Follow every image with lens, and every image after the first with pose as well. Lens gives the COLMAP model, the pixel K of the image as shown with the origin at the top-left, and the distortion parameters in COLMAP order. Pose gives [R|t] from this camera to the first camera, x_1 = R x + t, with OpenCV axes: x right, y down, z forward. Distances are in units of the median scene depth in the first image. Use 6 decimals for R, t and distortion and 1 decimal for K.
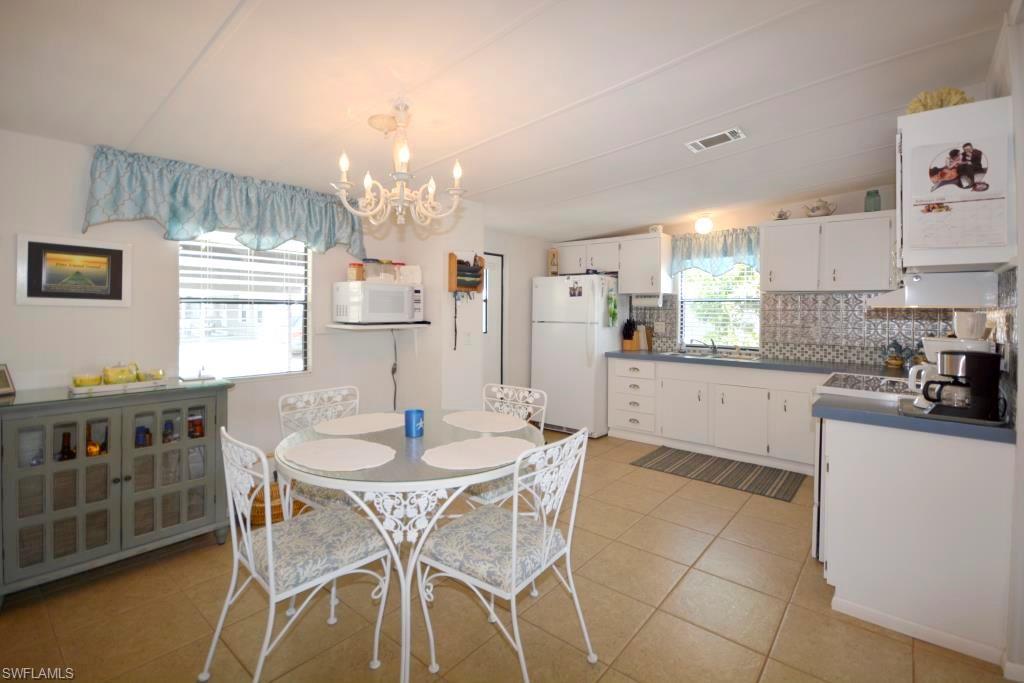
lens RADIAL K [[479.6, 0, 494.9], [0, 479.6, 290.0], [0, 0, 1]] dist [0.000106, 0.001277]
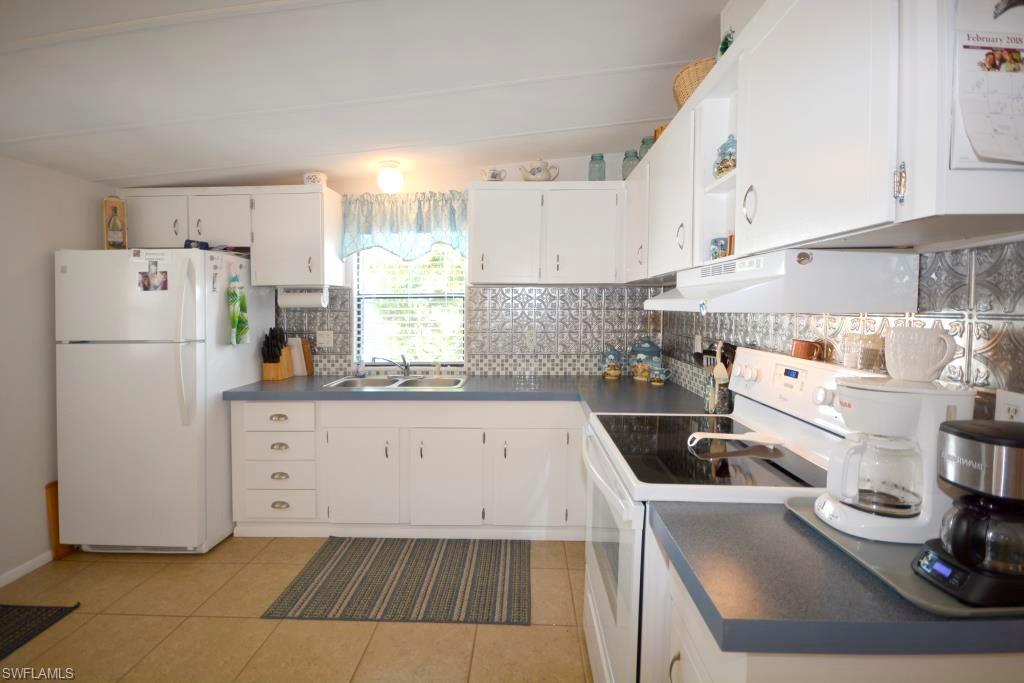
lens RADIAL K [[479.6, 0, 506.8], [0, 479.6, 322.6], [0, 0, 1]] dist [0.000106, 0.001277]
pose [[0.788211, -0.039718, 0.614122, 0.149747], [-0.012109, 0.996721, 0.080004, 0.002417], [-0.615286, -0.070496, 0.785146, 0.369518]]
